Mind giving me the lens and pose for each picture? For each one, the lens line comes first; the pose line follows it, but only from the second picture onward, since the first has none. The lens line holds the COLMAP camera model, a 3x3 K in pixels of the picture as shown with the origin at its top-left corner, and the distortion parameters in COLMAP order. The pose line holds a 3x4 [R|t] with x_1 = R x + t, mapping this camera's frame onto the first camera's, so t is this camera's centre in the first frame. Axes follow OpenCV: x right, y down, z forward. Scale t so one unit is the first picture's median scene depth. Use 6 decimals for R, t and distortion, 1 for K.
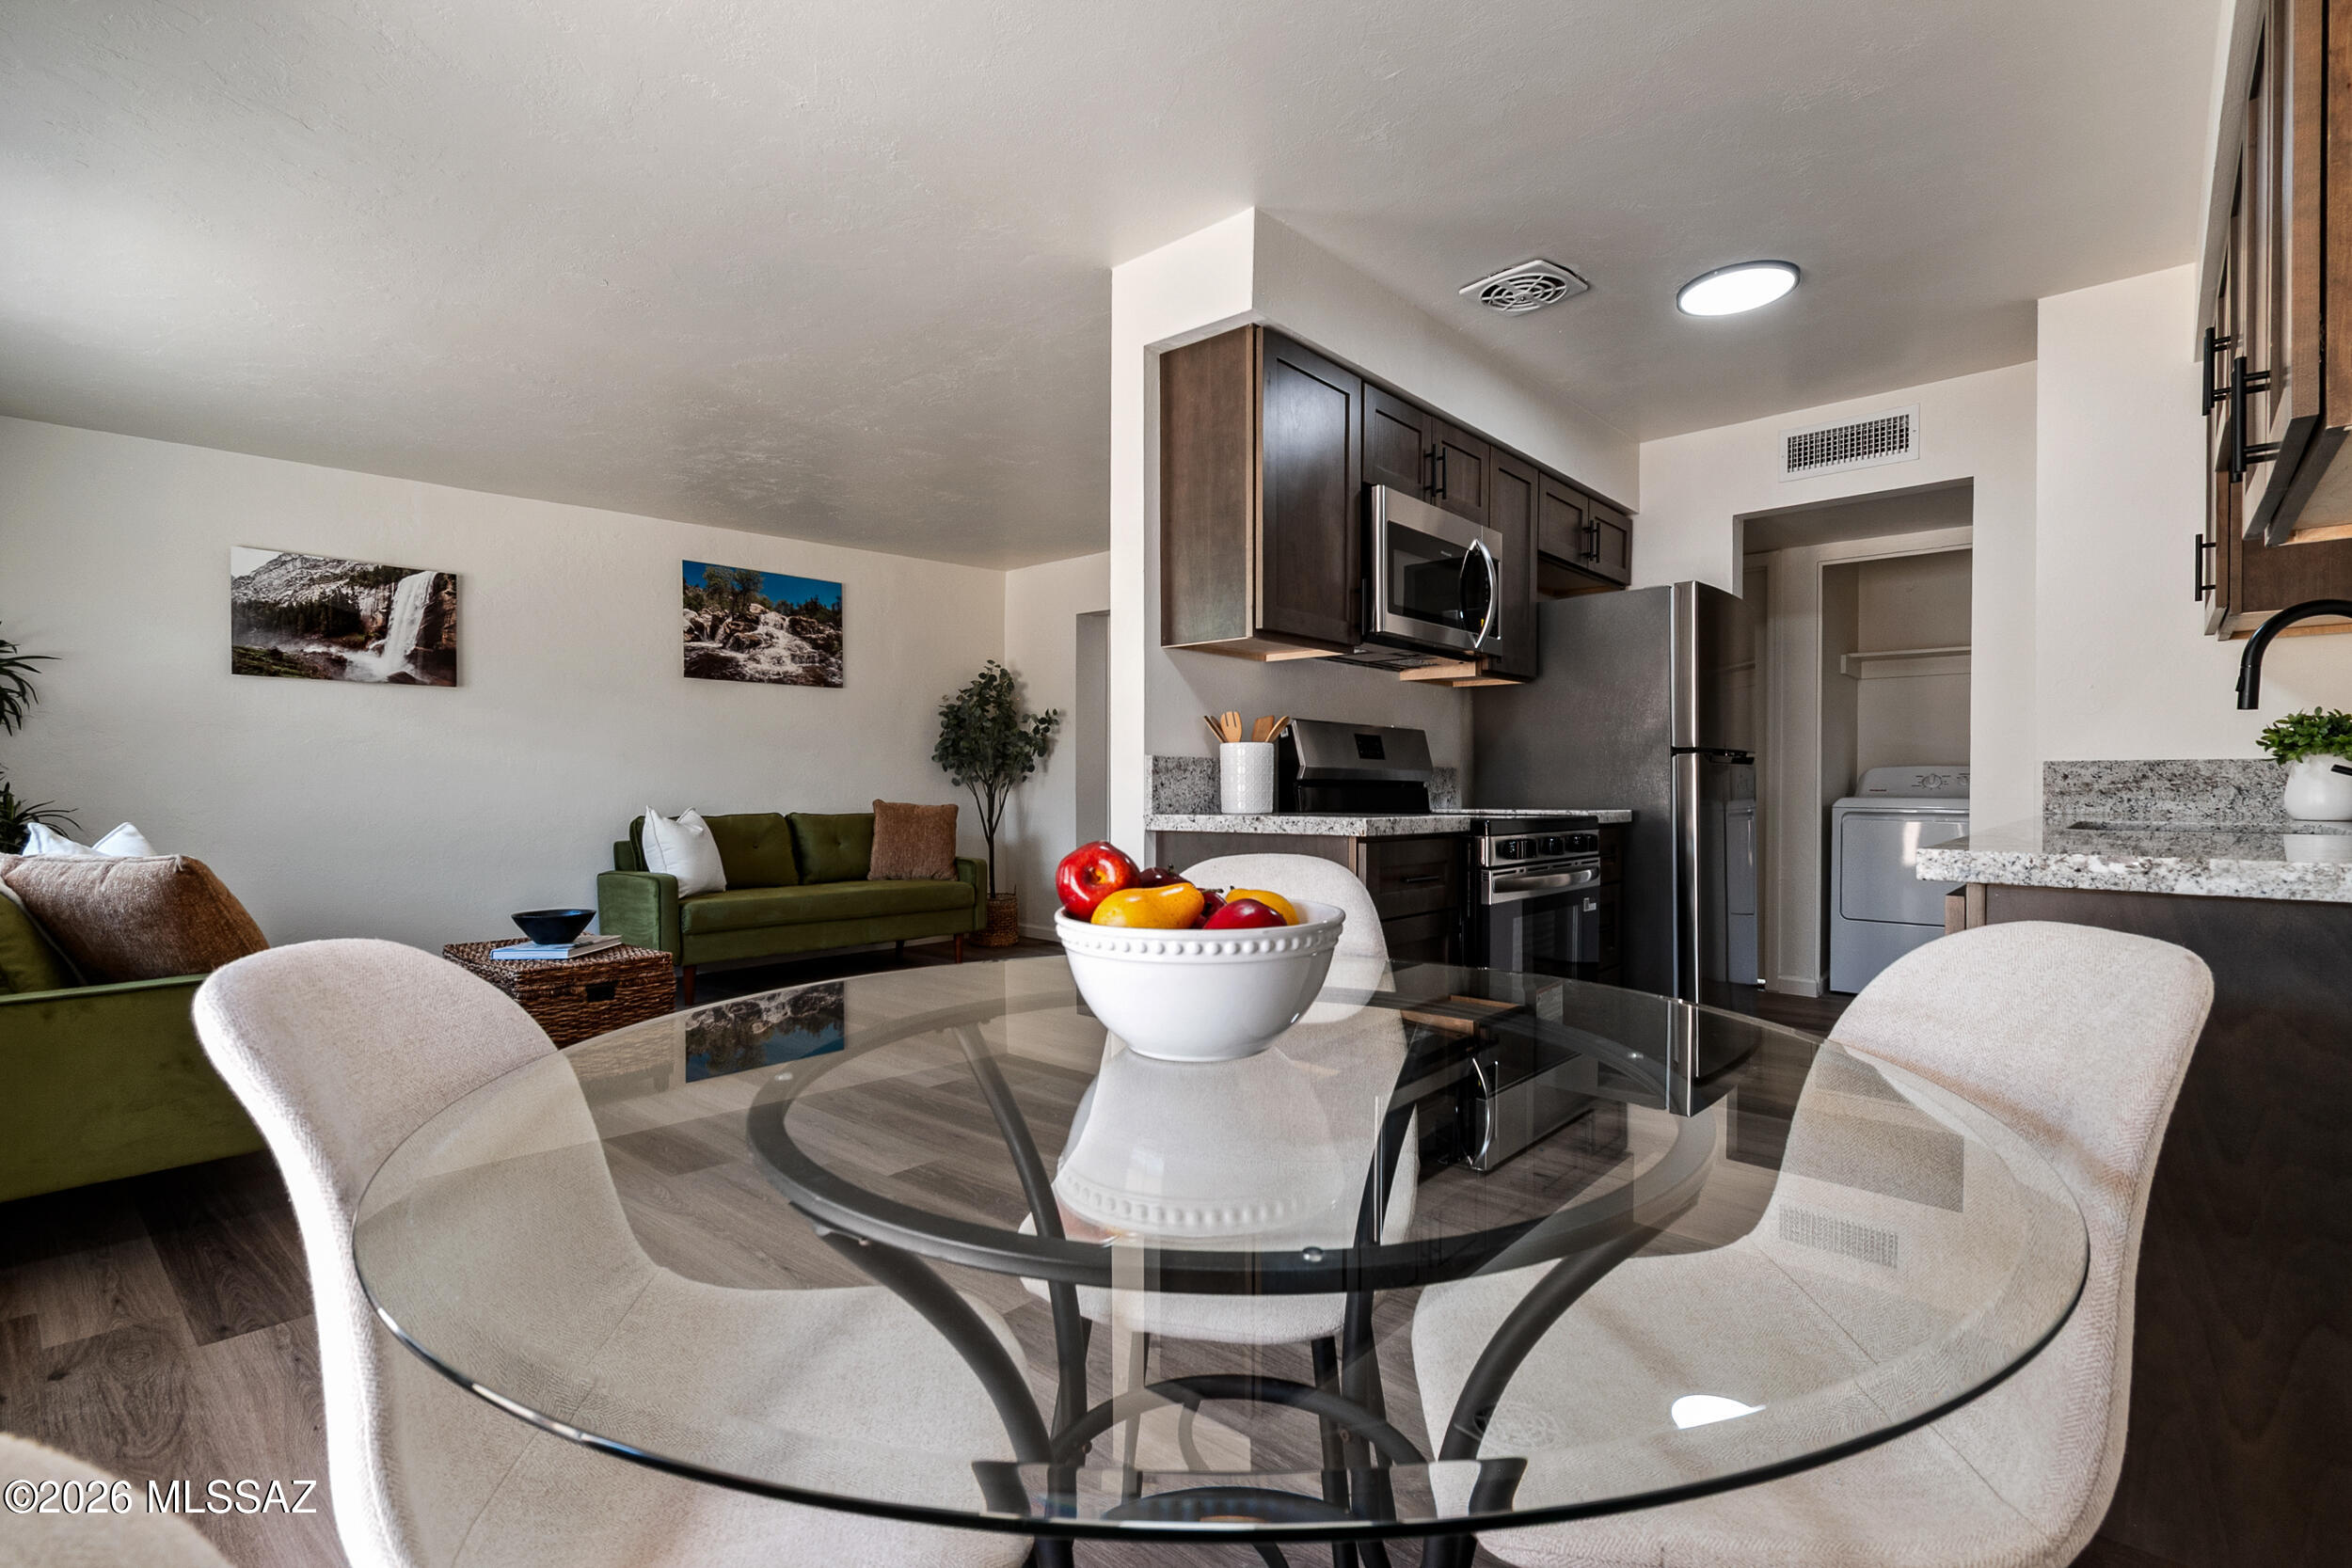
lens RADIAL K [[1075.5, 0, 1177.1], [0, 1075.5, 792.8], [0, 0, 1]] dist [0.005940, 0.000753]
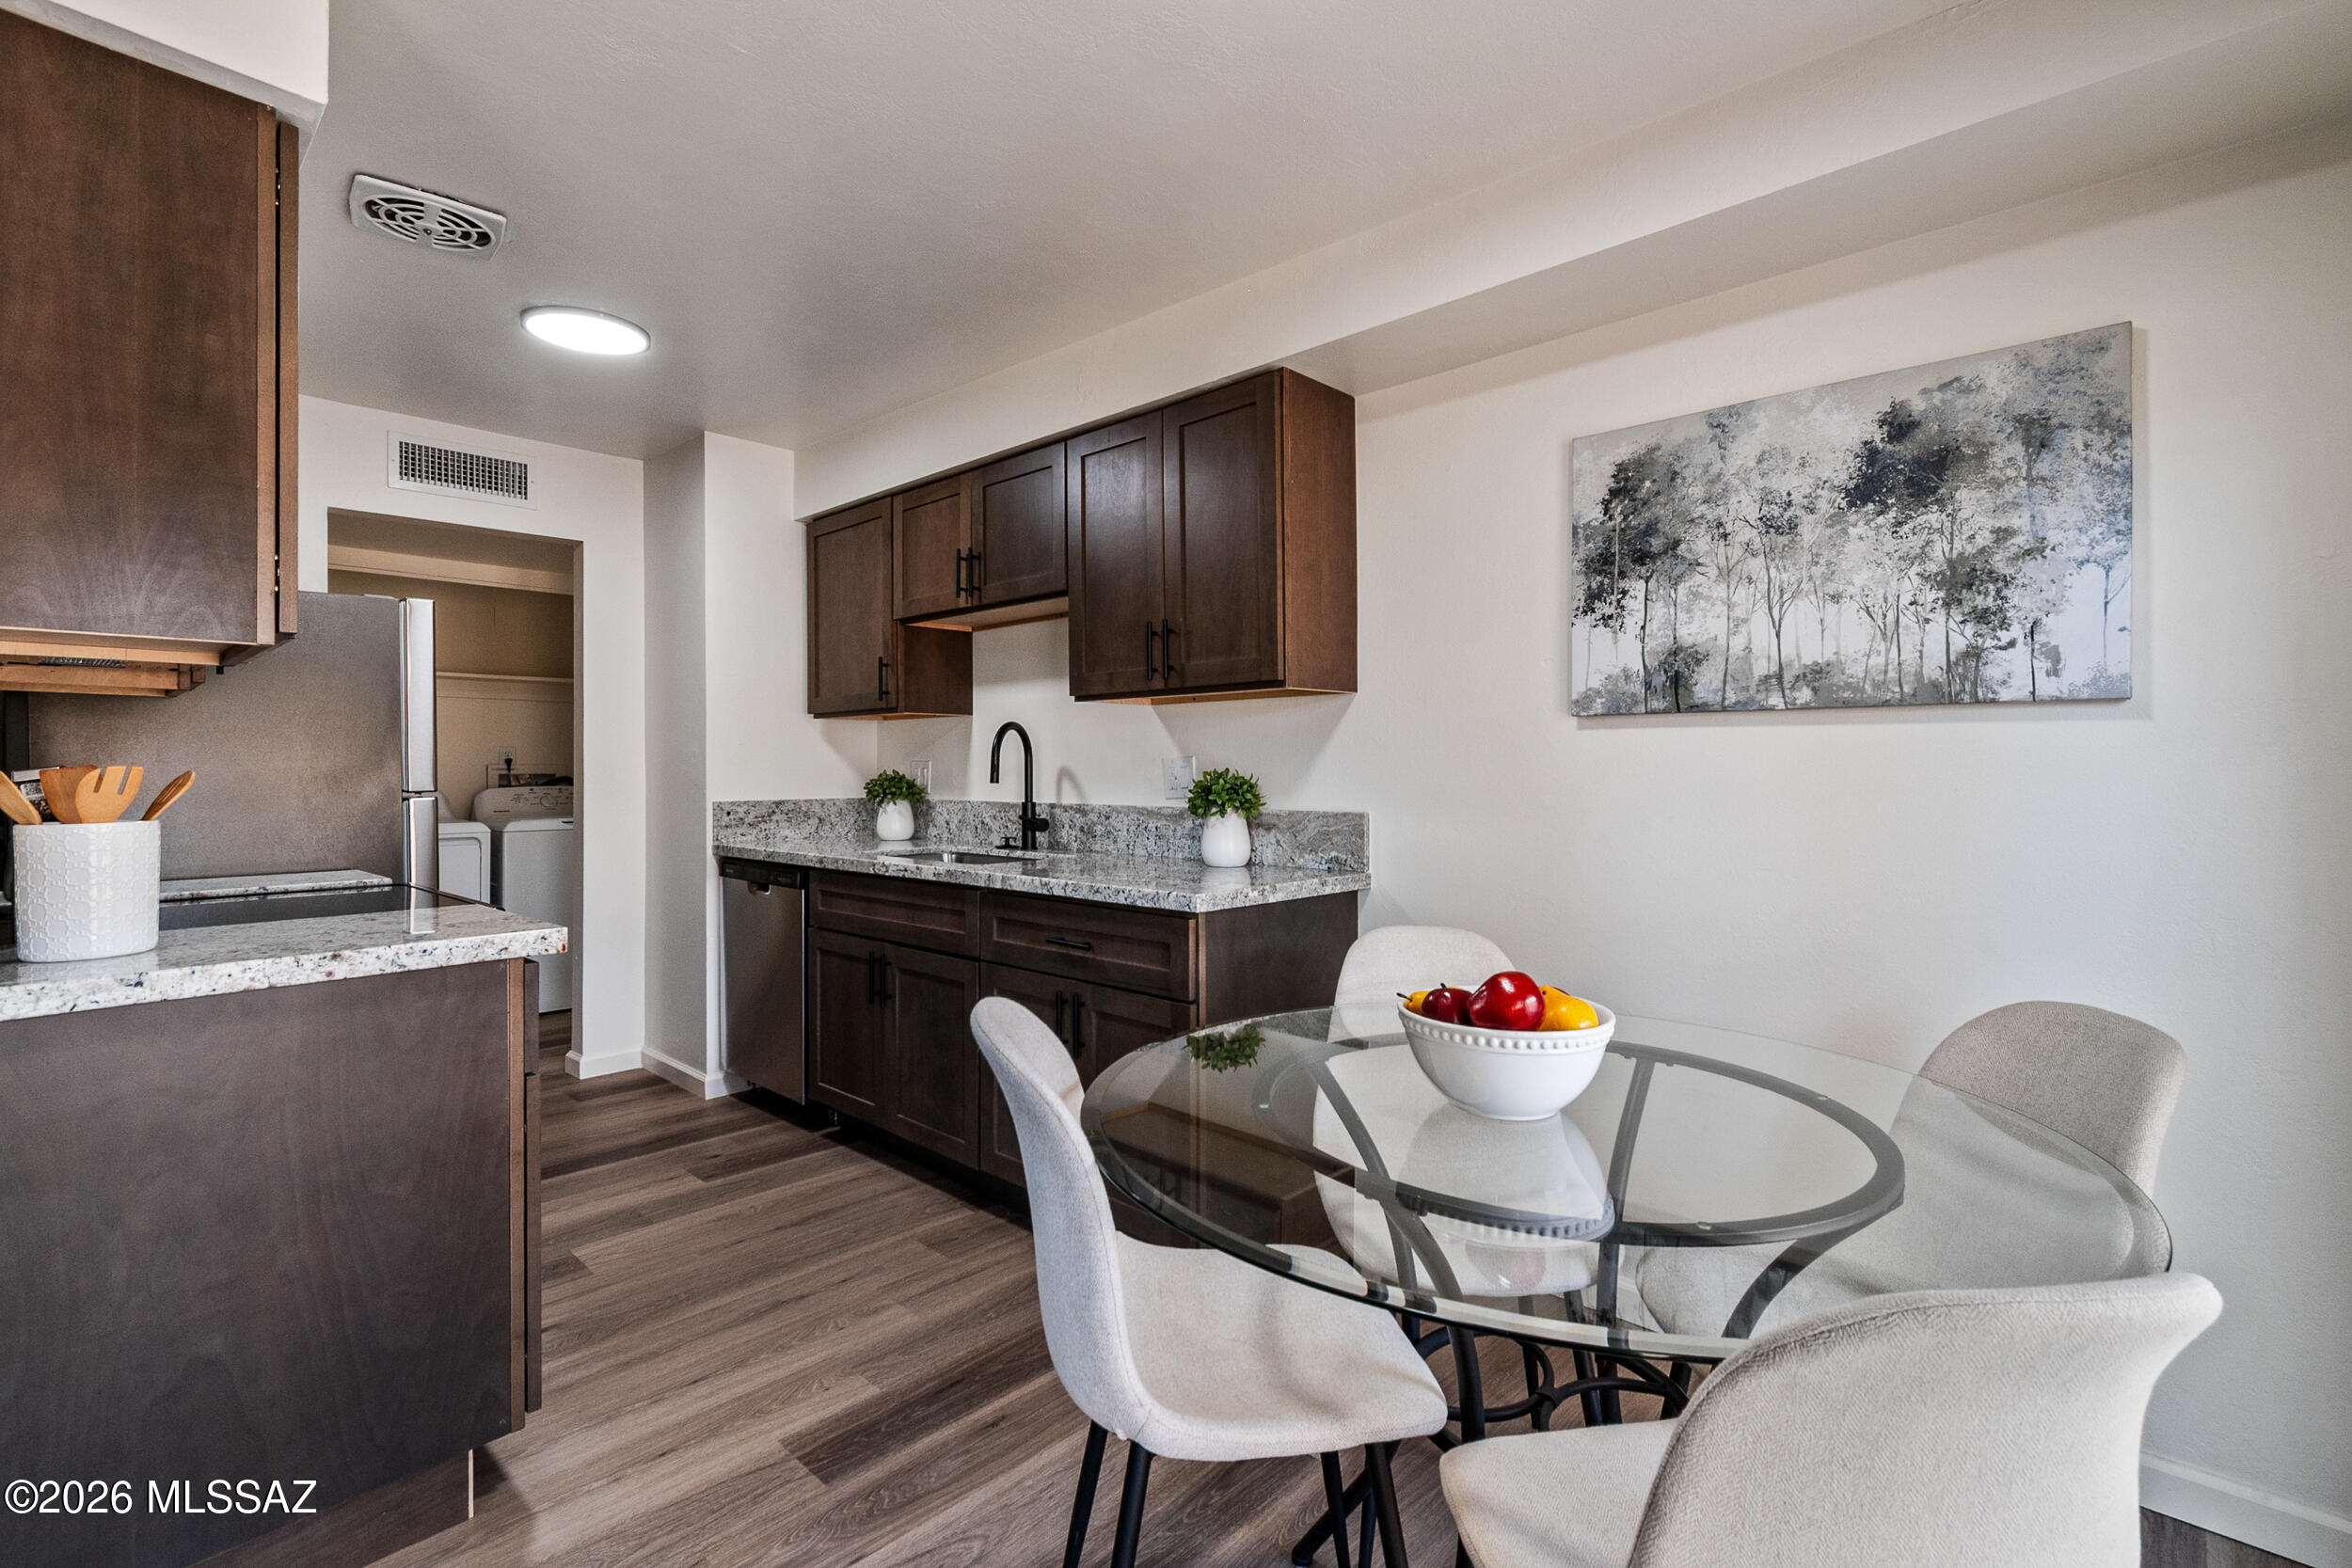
lens RADIAL K [[1075.5, 0, 1172.6], [0, 1075.5, 776.4], [0, 0, 1]] dist [0.005940, 0.000753]
pose [[0.037806, -0.008199, 0.999251, -0.451670], [0.009018, 0.999928, 0.007863, -0.066817], [-0.999244, 0.008714, 0.037877, 0.446137]]
